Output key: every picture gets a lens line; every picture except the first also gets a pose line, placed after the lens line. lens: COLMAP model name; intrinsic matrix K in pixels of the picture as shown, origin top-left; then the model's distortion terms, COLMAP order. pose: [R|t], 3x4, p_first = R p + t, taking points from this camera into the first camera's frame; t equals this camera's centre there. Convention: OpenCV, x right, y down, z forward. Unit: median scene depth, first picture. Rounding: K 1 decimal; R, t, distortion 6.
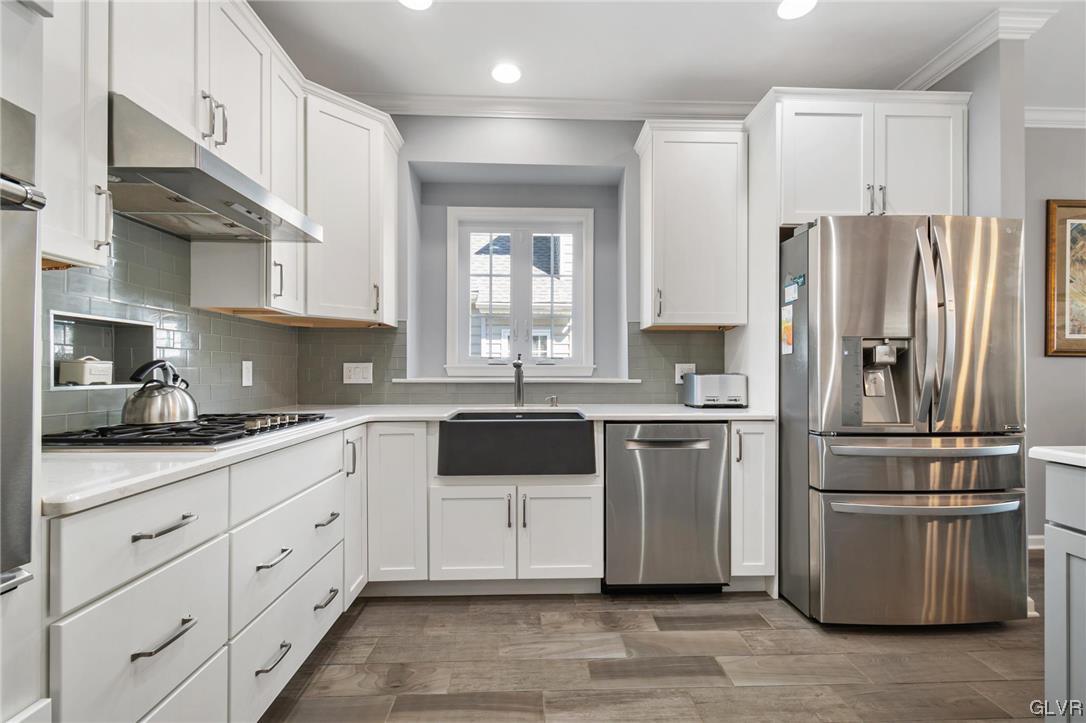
lens RADIAL K [[484.8, 0, 545.4], [0, 484.8, 369.0], [0, 0, 1]] dist [0.008959, -0.001123]
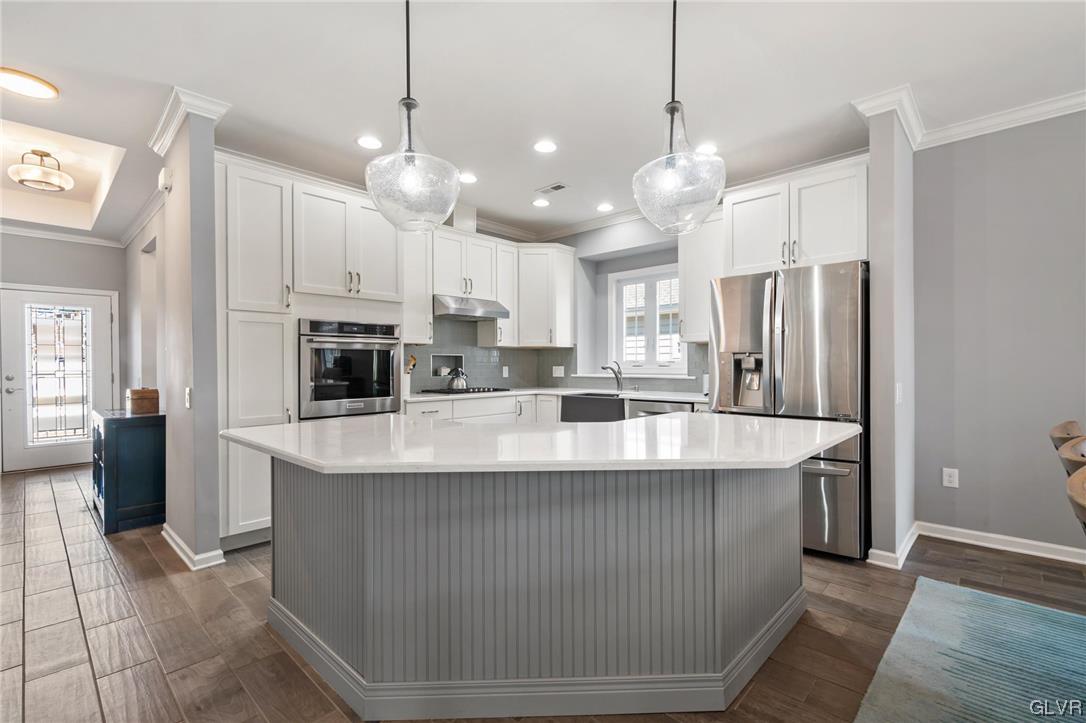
lens RADIAL K [[484.8, 0, 548.0], [0, 484.8, 366.8], [0, 0, 1]] dist [0.008959, -0.001123]
pose [[0.705927, -0.000685, -0.708284, 1.212716], [0.006991, 0.999958, 0.006001, -0.027775], [0.708250, -0.009188, 0.705902, -0.506052]]
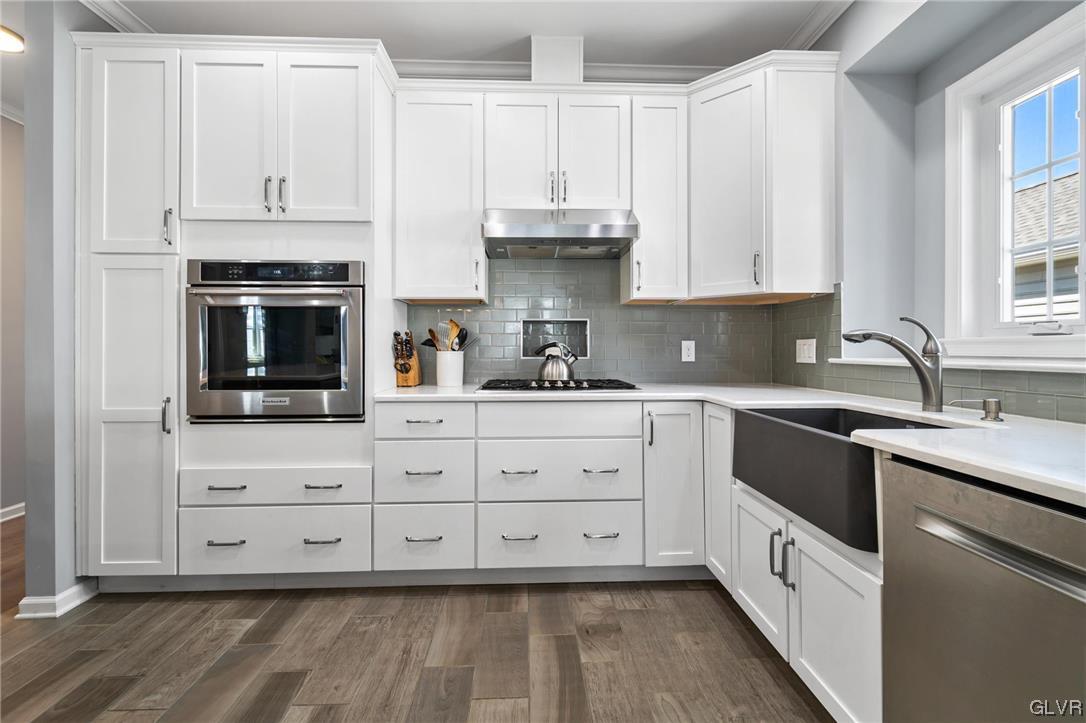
lens RADIAL K [[484.8, 0, 551.0], [0, 484.8, 346.4], [0, 0, 1]] dist [0.008959, -0.001123]
pose [[0.014304, -0.008264, -0.999864, 0.600801], [0.004139, 0.999958, -0.008205, 0.006542], [0.999889, -0.004022, 0.014338, 0.671173]]
